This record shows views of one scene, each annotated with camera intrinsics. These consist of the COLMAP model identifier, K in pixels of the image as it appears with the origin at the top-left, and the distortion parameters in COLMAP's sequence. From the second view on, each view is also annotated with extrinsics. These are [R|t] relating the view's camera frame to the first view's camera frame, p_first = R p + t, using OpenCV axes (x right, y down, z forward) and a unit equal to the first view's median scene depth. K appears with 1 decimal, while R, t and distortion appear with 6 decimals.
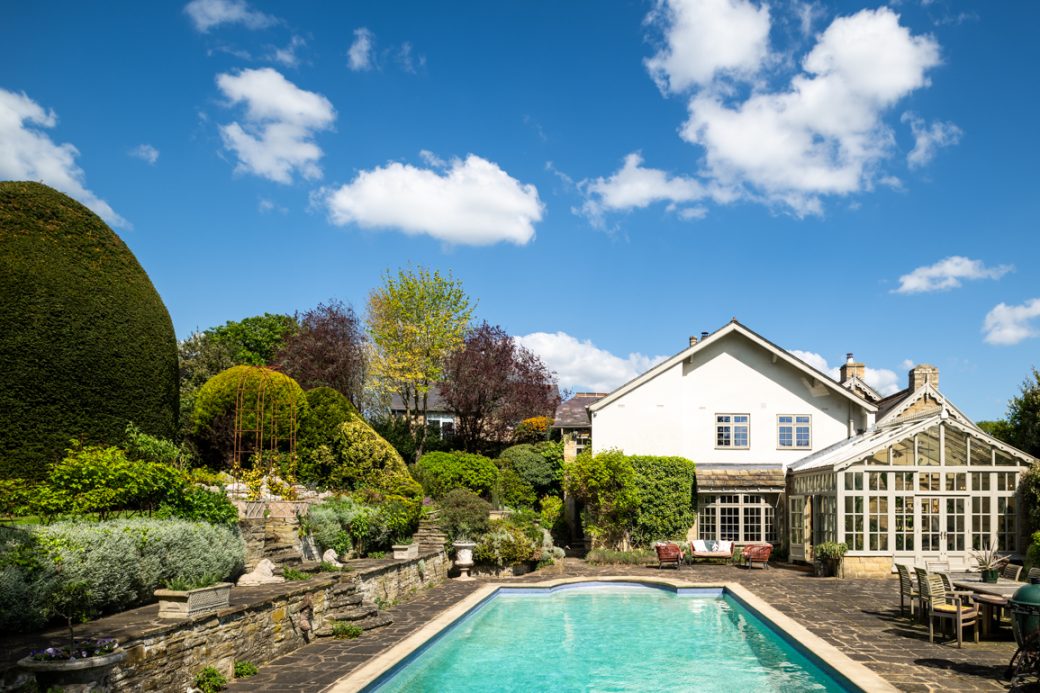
lens RADIAL K [[737.6, 0, 591.6], [0, 737.6, 457.9], [0, 0, 1]] dist [0.008984, 0.002184]
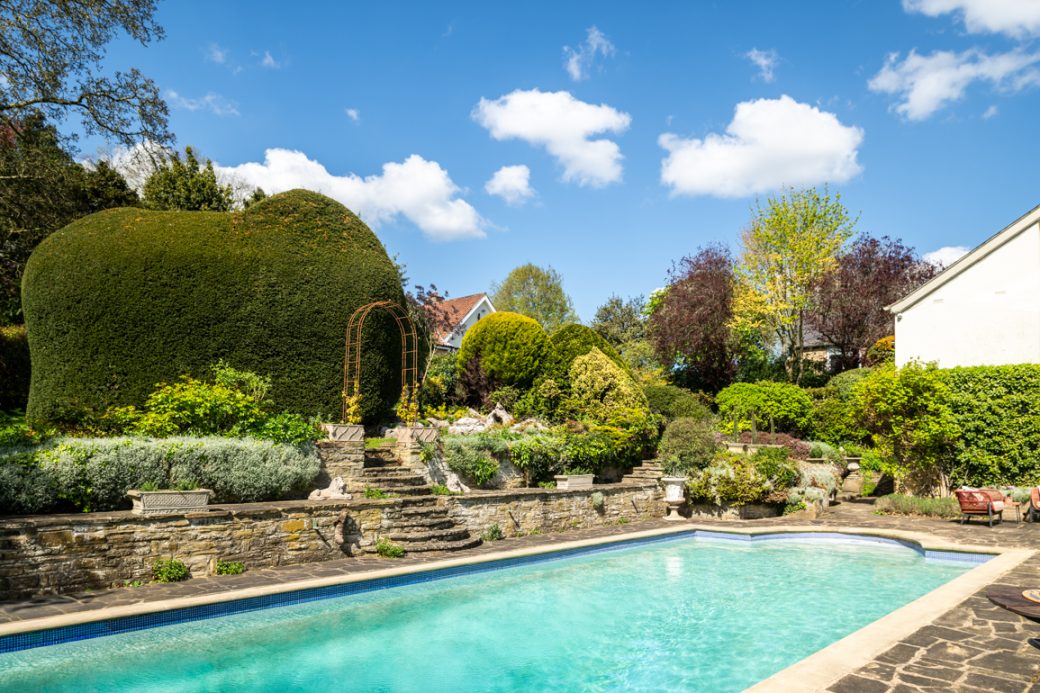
lens RADIAL K [[708.9, 0, 510.3], [0, 708.9, 435.7], [0, 0, 1]] dist [-0.001498, -0.006922]
pose [[0.724849, -0.017389, -0.688688, 0.268469], [0.043182, 0.998862, 0.020229, 0.038107], [0.687553, -0.044402, 0.724775, 0.242639]]
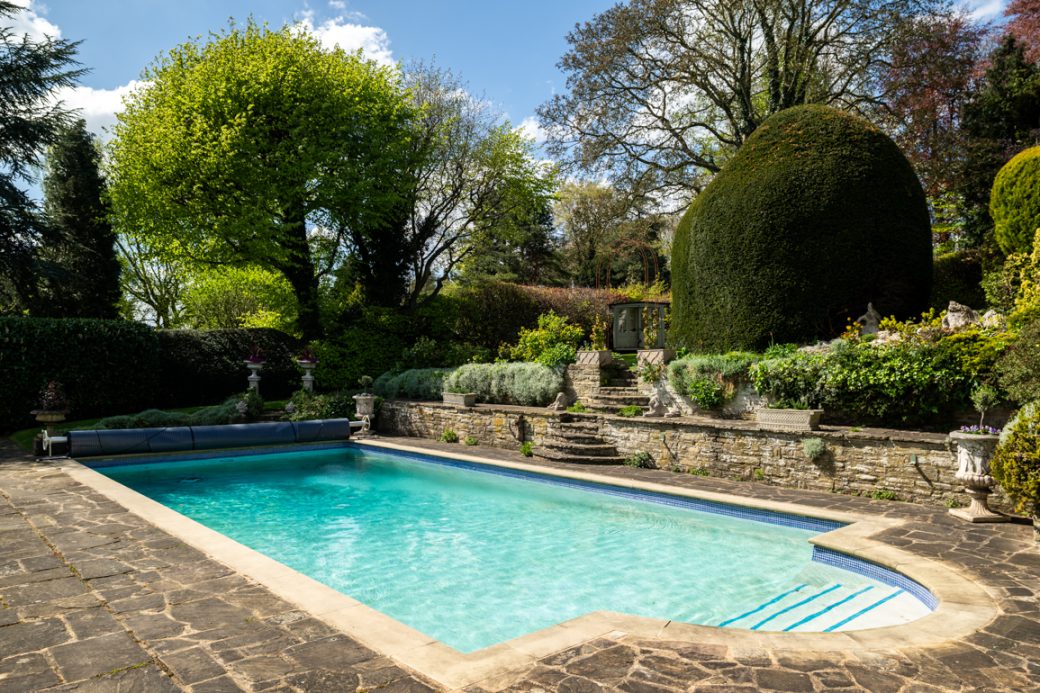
lens RADIAL K [[683.4, 0, 517.6], [0, 683.4, 392.9], [0, 0, 1]] dist [-0.005097, 0.000214]
pose [[-0.719335, 0.019241, -0.694397, 0.299093], [0.034976, 0.999352, -0.008541, 0.084538], [0.693782, -0.030431, -0.719542, 1.084459]]
